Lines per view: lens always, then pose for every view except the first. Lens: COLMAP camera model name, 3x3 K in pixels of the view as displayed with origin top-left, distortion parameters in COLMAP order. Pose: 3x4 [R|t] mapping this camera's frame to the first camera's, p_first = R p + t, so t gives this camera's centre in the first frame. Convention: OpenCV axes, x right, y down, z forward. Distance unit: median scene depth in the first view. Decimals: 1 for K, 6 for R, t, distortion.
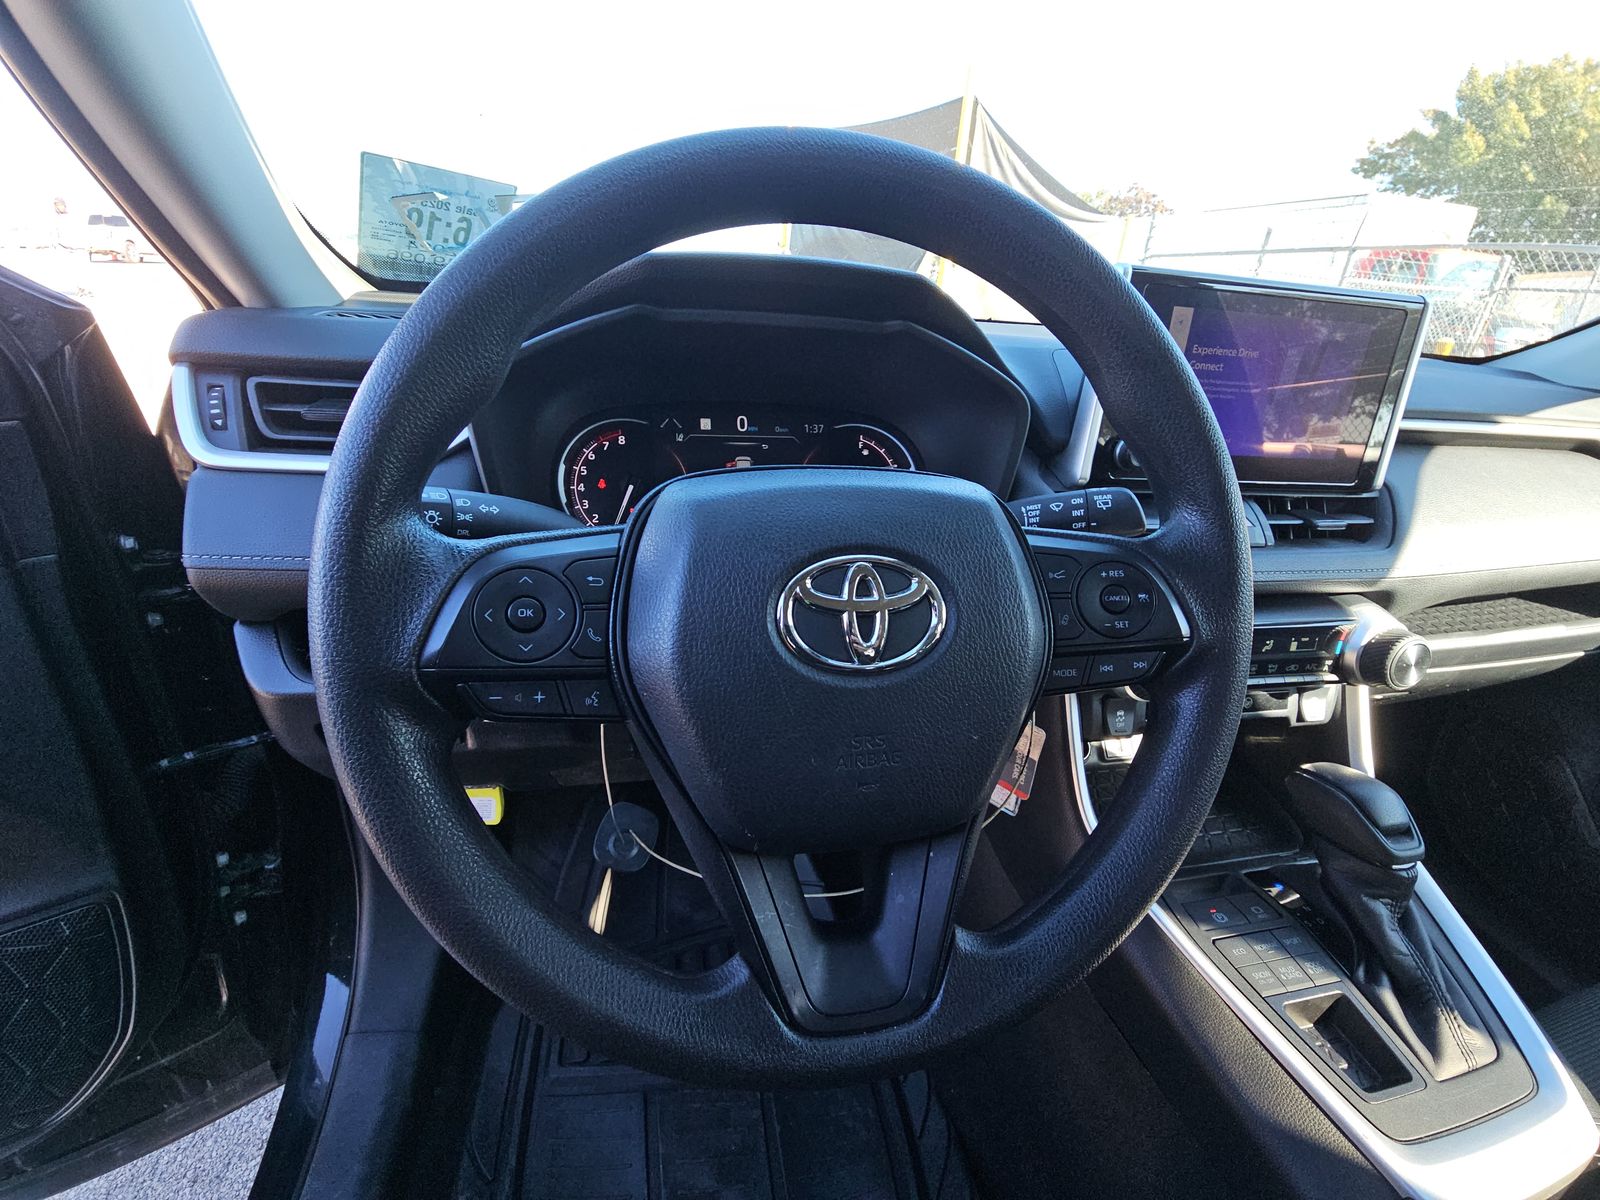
lens RADIAL K [[652.8, 0, 800.0], [0, 652.8, 600.0], [0, 0, 1]] dist [0.019135, -0.014473]
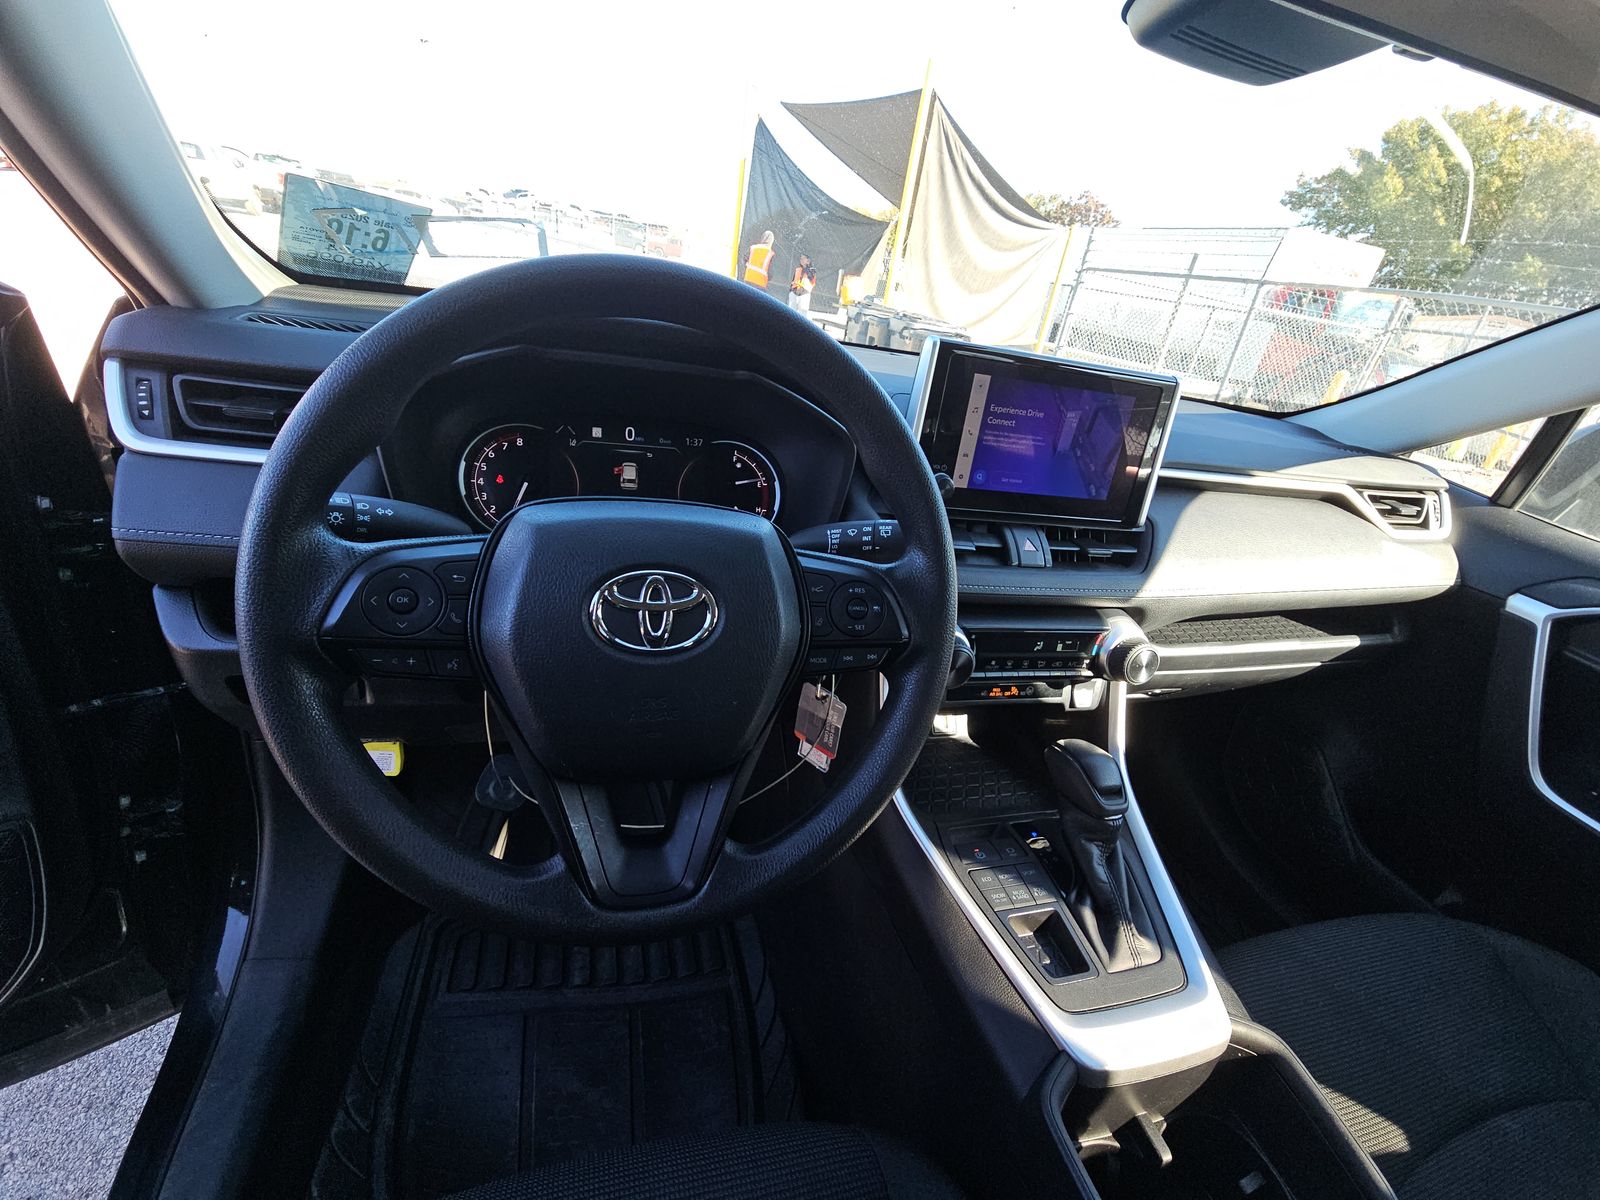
lens RADIAL K [[652.2, 0, 800.0], [0, 652.2, 600.0], [0, 0, 1]] dist [0.011049, -0.007895]
pose [[0.994137, 0.051362, 0.095145, 0.136703], [-0.054274, 0.998126, 0.028265, -0.031354], [-0.093515, -0.033264, 0.995062, -0.218090]]
